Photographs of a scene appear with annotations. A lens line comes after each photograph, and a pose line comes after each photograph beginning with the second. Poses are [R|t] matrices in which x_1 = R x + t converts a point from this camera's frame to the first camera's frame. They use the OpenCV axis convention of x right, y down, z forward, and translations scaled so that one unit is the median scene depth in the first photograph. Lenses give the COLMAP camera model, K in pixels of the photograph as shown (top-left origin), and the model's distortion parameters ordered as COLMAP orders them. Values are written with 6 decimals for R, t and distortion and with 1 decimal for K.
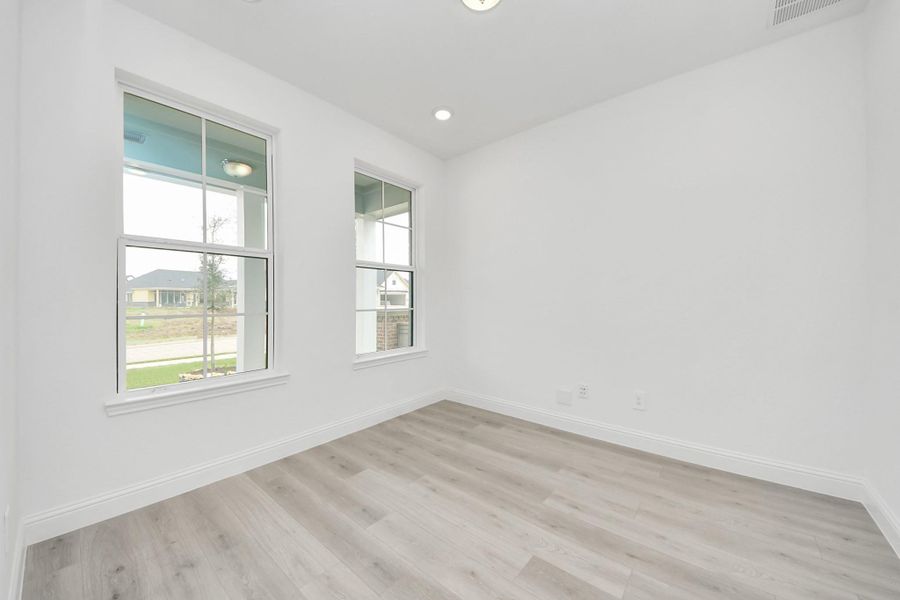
lens RADIAL K [[344.6, 0, 431.5], [0, 344.6, 297.4], [0, 0, 1]] dist [0.048978, -0.000202]
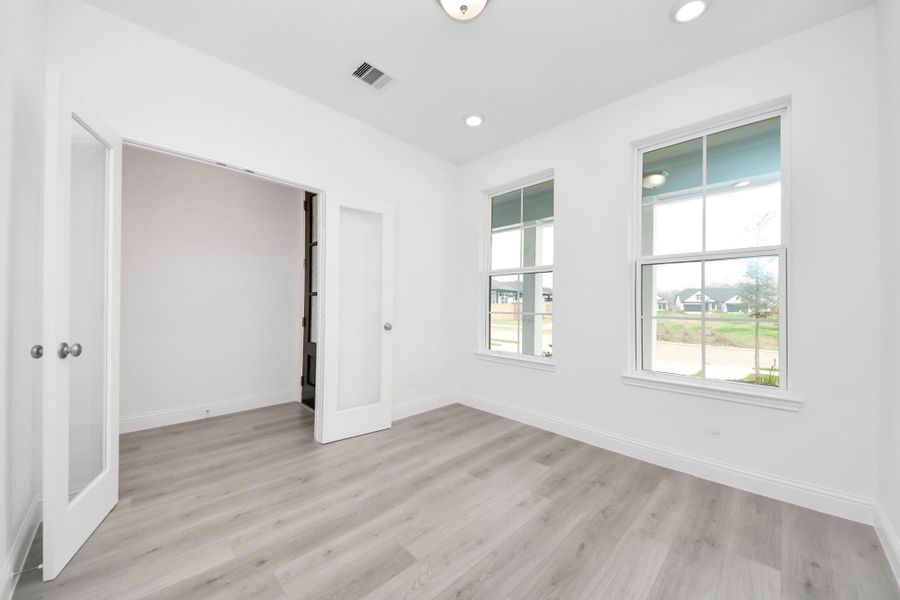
lens RADIAL K [[321.3, 0, 447.6], [0, 321.3, 305.1], [0, 0, 1]] dist [0.000208, -0.000026]
pose [[-0.071618, -0.001395, -0.997431, 0.782768], [-0.003468, 0.999993, -0.001149, 0.012897], [0.997426, 0.003377, -0.071622, 0.763098]]
